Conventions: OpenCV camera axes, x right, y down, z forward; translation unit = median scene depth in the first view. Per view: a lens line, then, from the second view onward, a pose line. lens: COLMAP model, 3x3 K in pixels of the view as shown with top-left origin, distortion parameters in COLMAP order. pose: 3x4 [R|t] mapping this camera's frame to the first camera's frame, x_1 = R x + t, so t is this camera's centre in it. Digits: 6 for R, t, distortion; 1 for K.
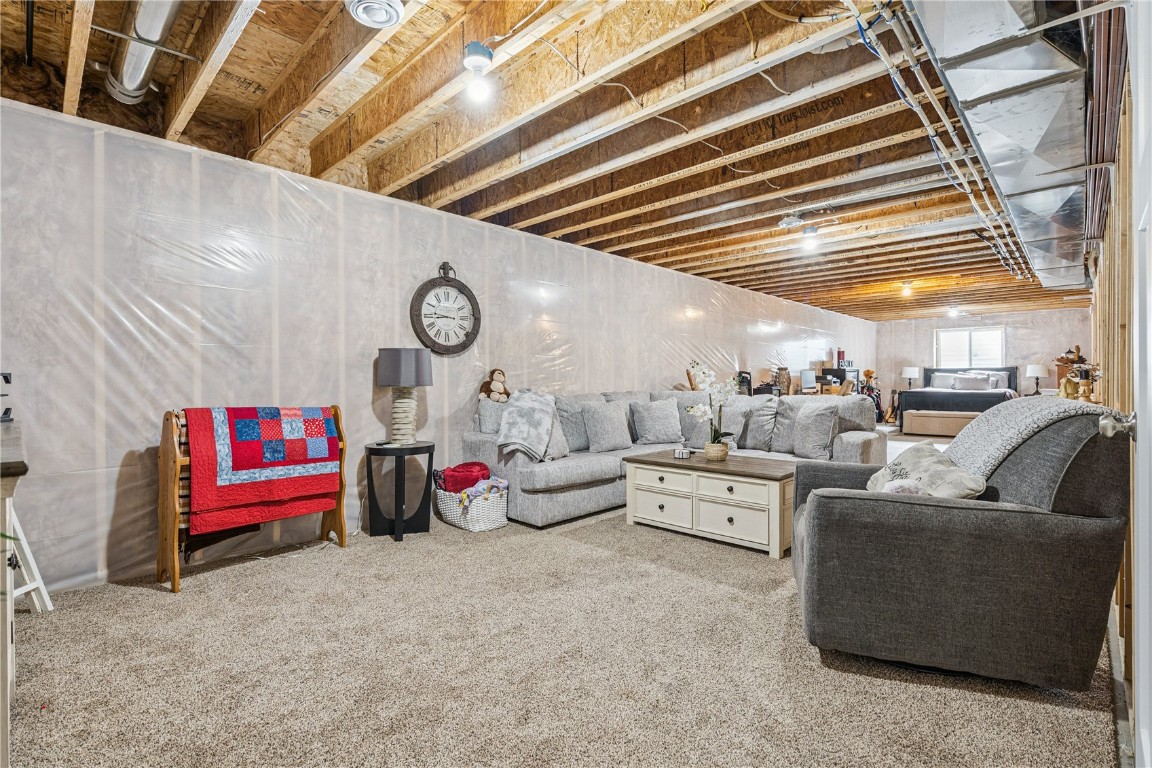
lens RADIAL K [[530.8, 0, 574.1], [0, 530.8, 380.8], [0, 0, 1]] dist [-0.000304, 0.000564]
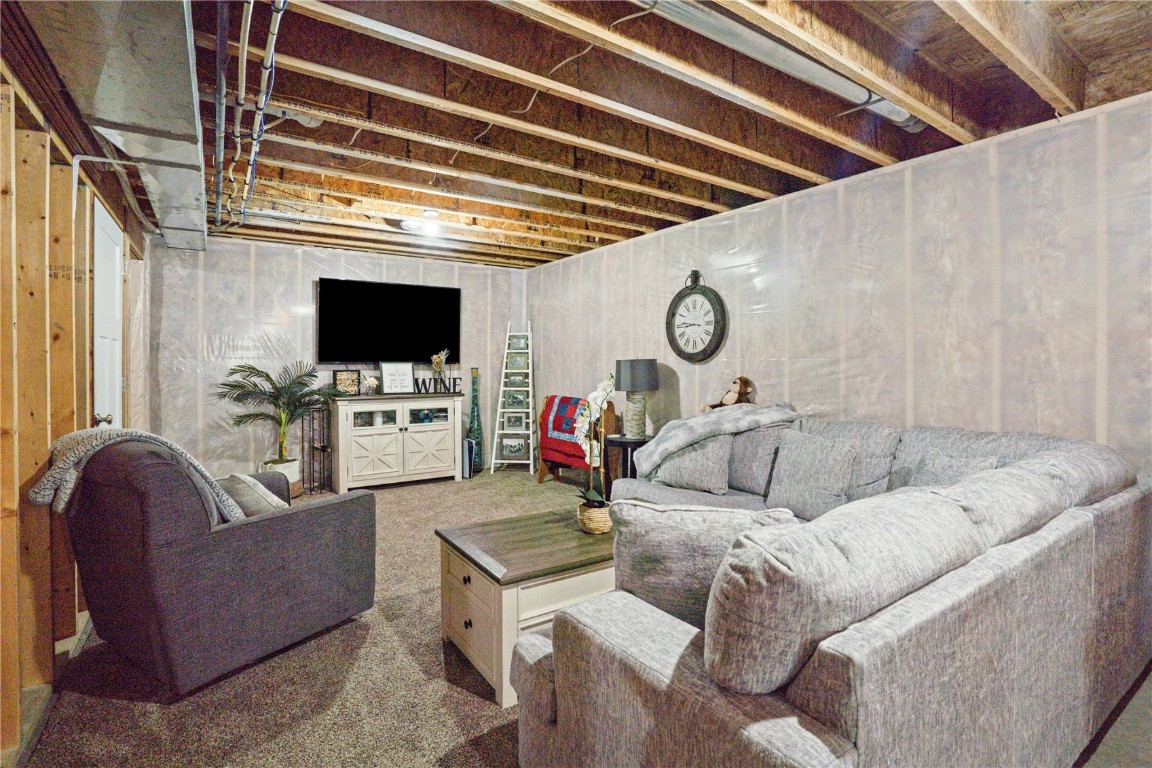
lens RADIAL K [[530.8, 0, 561.0], [0, 530.8, 362.9], [0, 0, 1]] dist [-0.000304, 0.000564]
pose [[-0.184350, 0.001432, -0.982860, 1.209424], [-0.005501, 0.999982, 0.002489, -0.073370], [0.982845, 0.005865, -0.184339, 1.414392]]
